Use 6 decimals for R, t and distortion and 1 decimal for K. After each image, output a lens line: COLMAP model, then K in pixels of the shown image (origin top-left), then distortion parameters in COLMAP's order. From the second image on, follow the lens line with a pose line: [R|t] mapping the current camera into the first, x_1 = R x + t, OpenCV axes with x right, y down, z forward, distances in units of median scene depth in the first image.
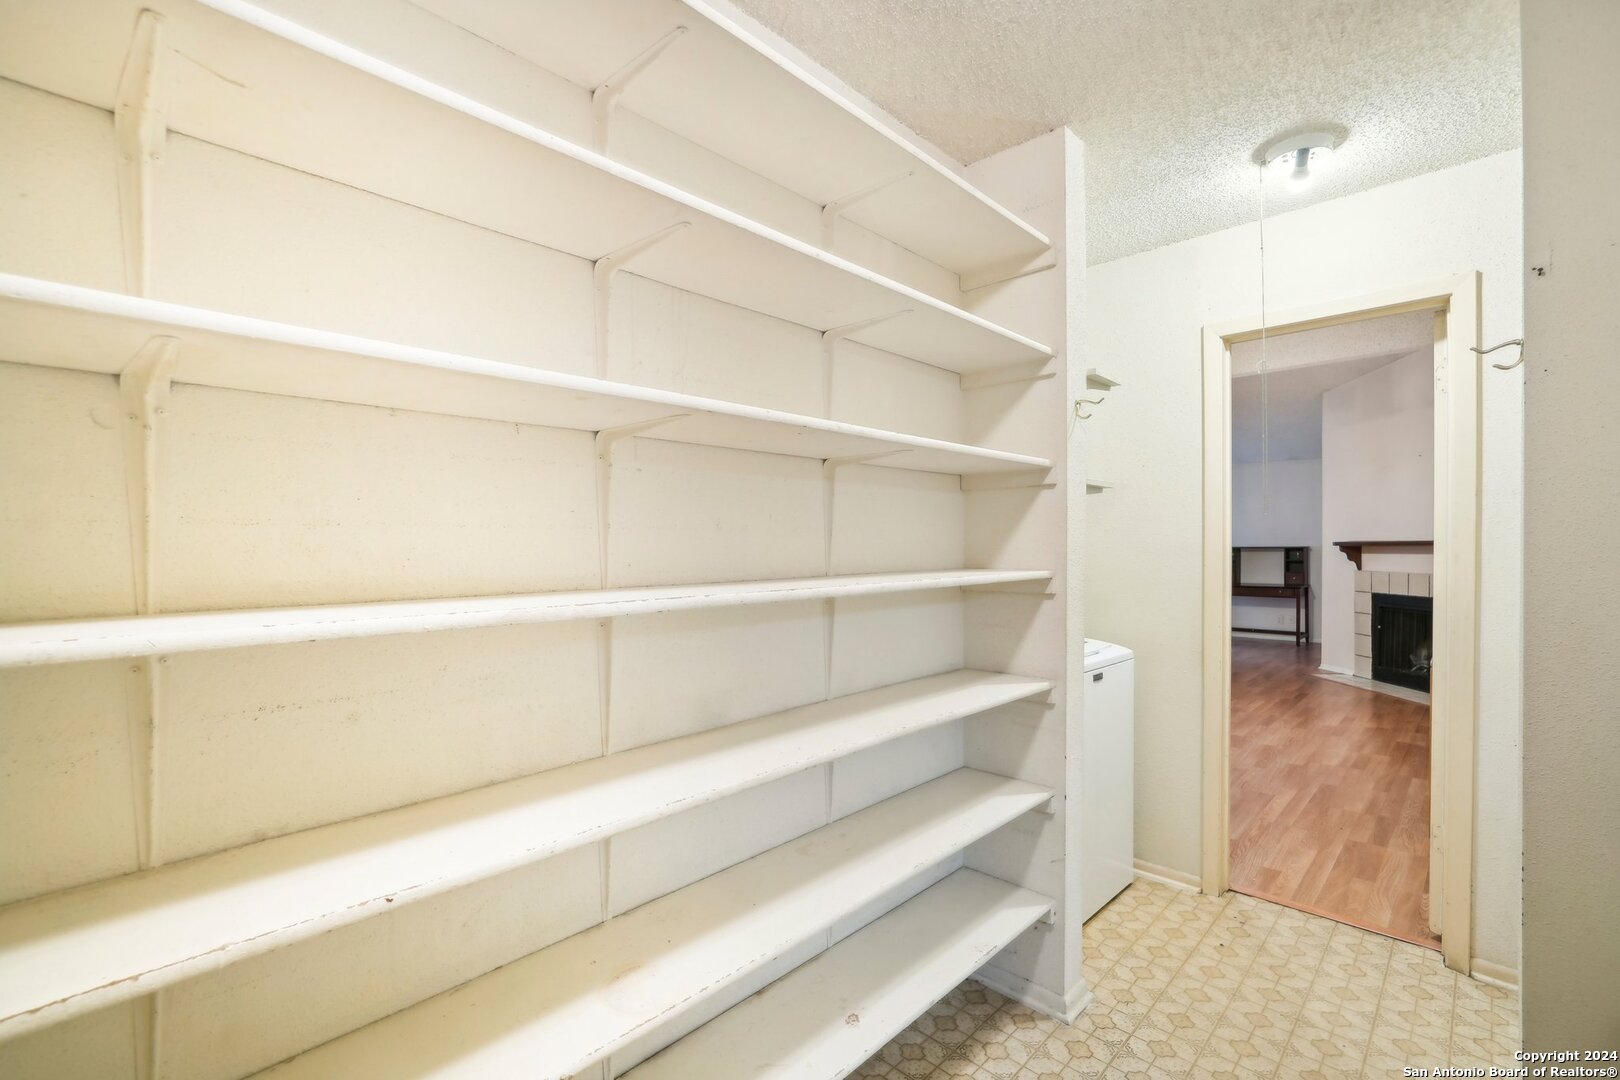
lens RADIAL K [[699.9, 0, 795.8], [0, 699.9, 553.6], [0, 0, 1]] dist [0.004667, -0.000113]
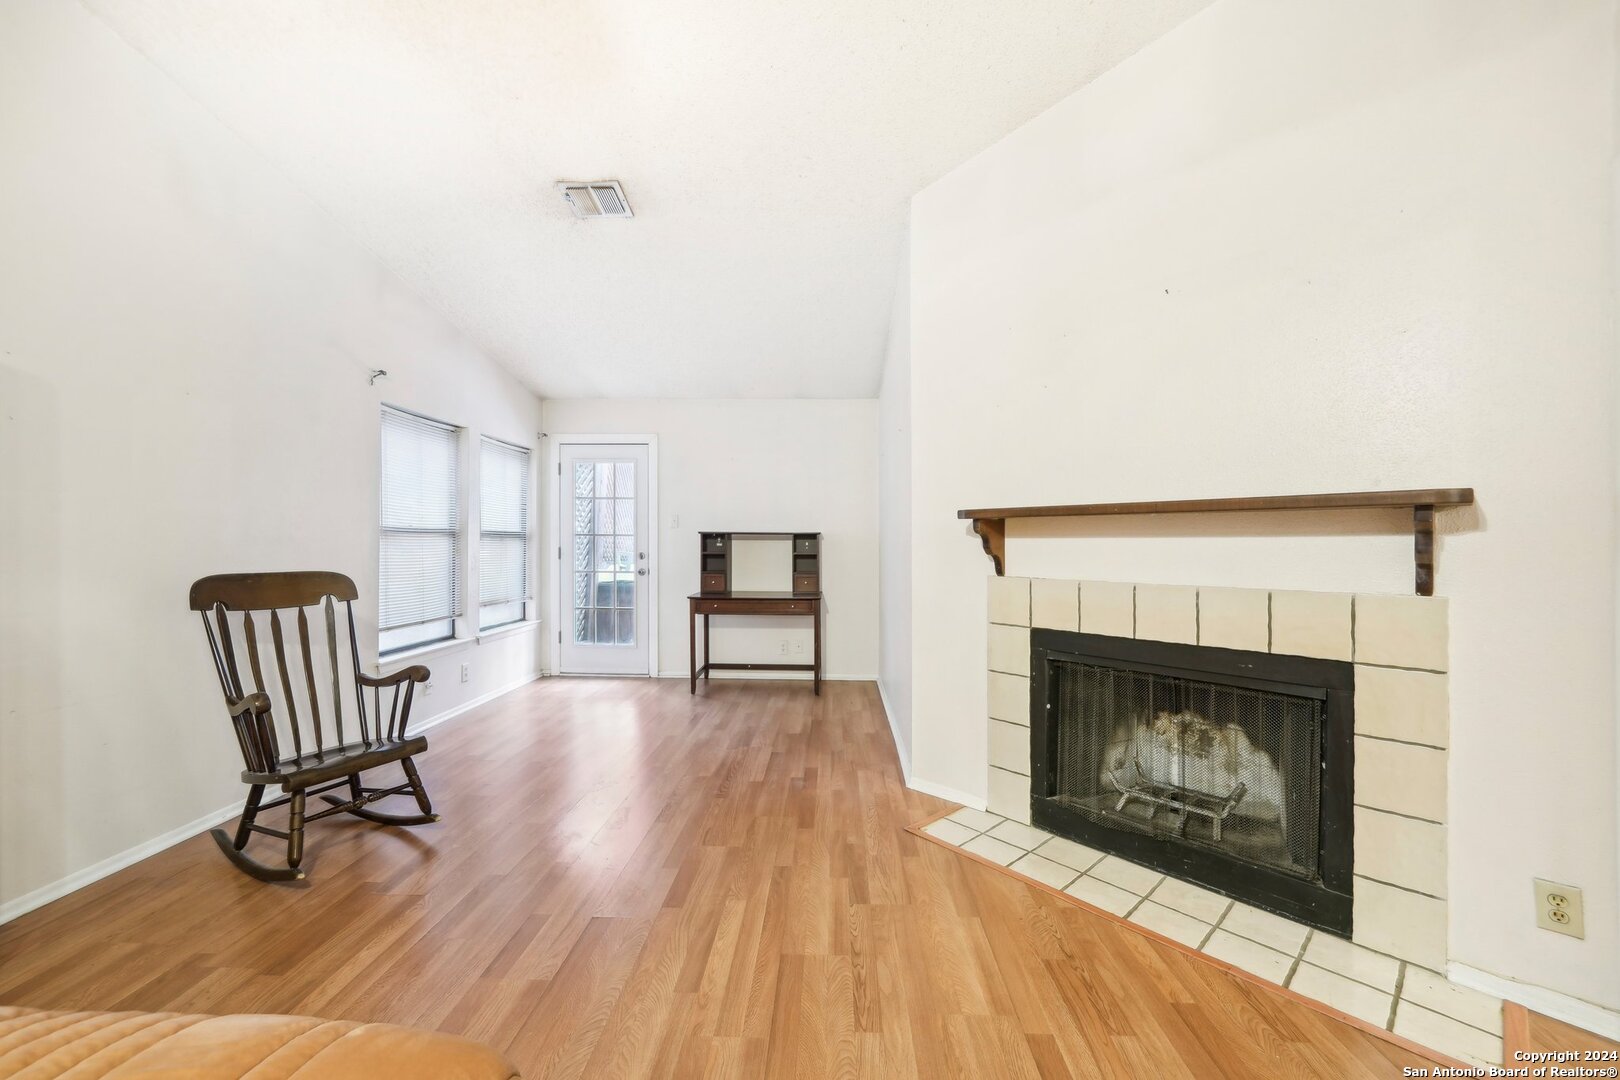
lens RADIAL K [[645.8, 0, 800.2], [0, 645.8, 554.5], [0, 0, 1]] dist [-0.018881, 0.000177]
pose [[0.745391, -0.007751, 0.666583, 0.405229], [0.001293, 0.999947, 0.010182, 0.005839], [-0.666627, -0.006728, 0.745361, 0.722174]]
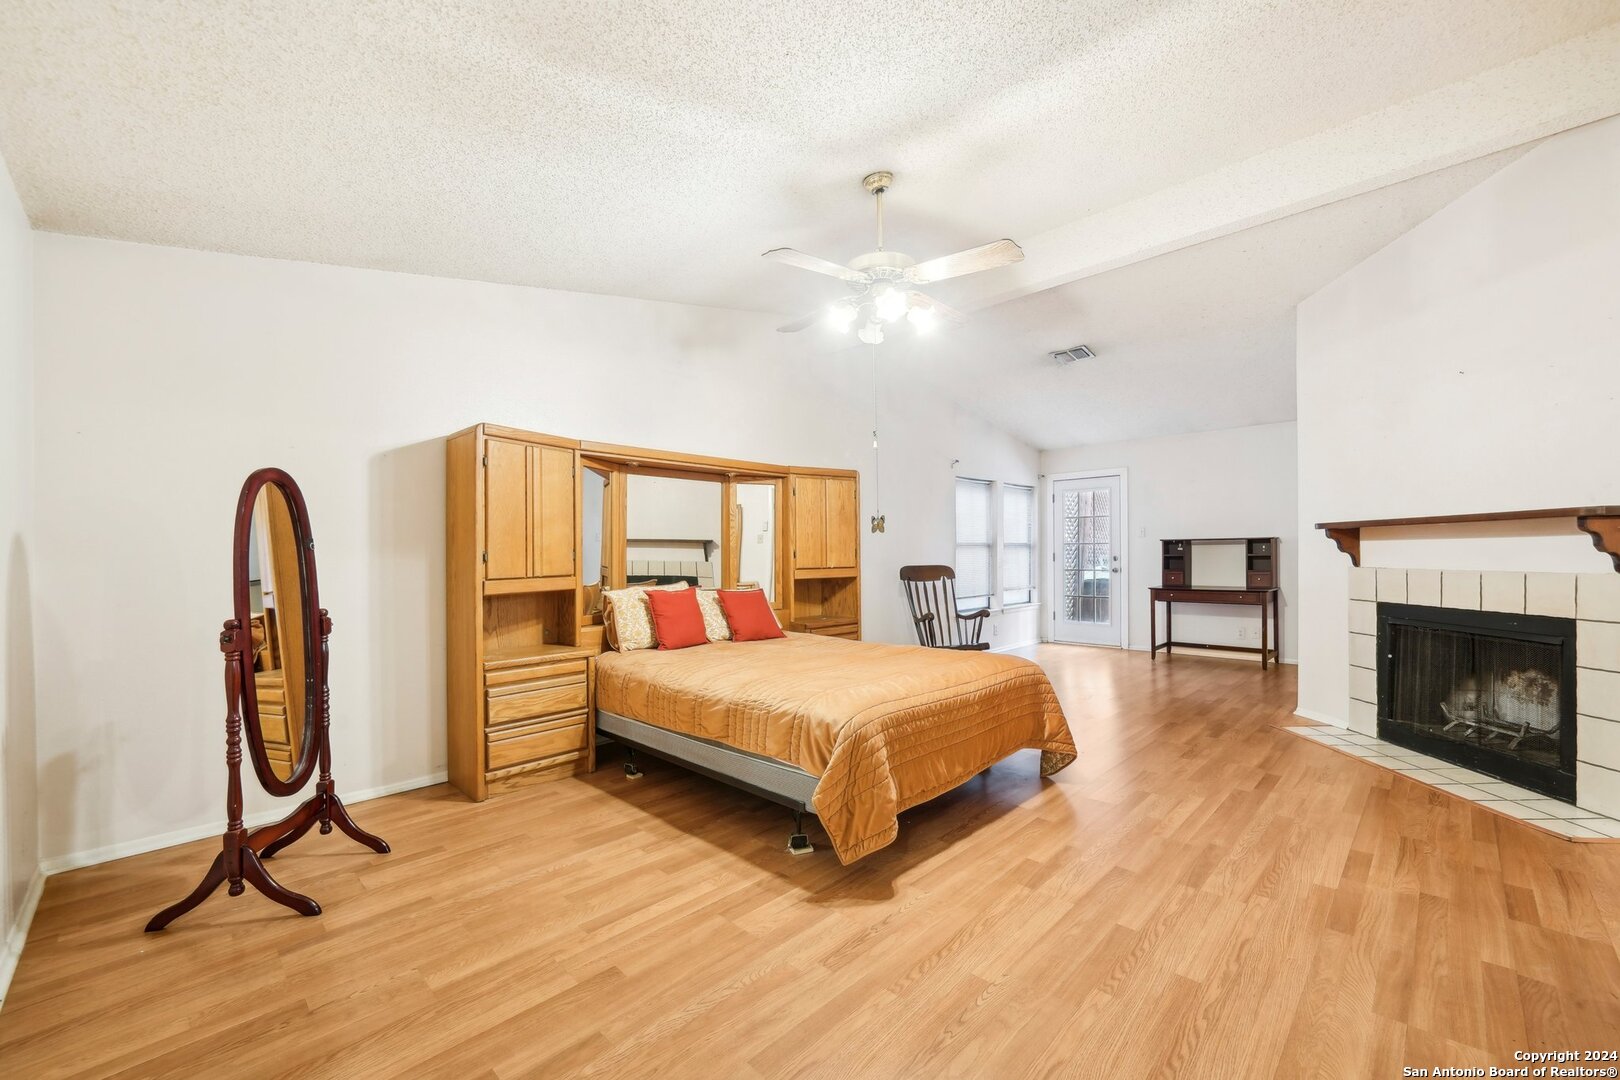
lens RADIAL K [[645.8, 0, 790.1], [0, 645.8, 561.2], [0, 0, 1]] dist [-0.018881, 0.000177]
pose [[0.999727, -0.012726, -0.019611, 0.273397], [0.012785, 0.999914, 0.002891, 0.009729], [0.019573, -0.003141, 0.999803, 0.376233]]
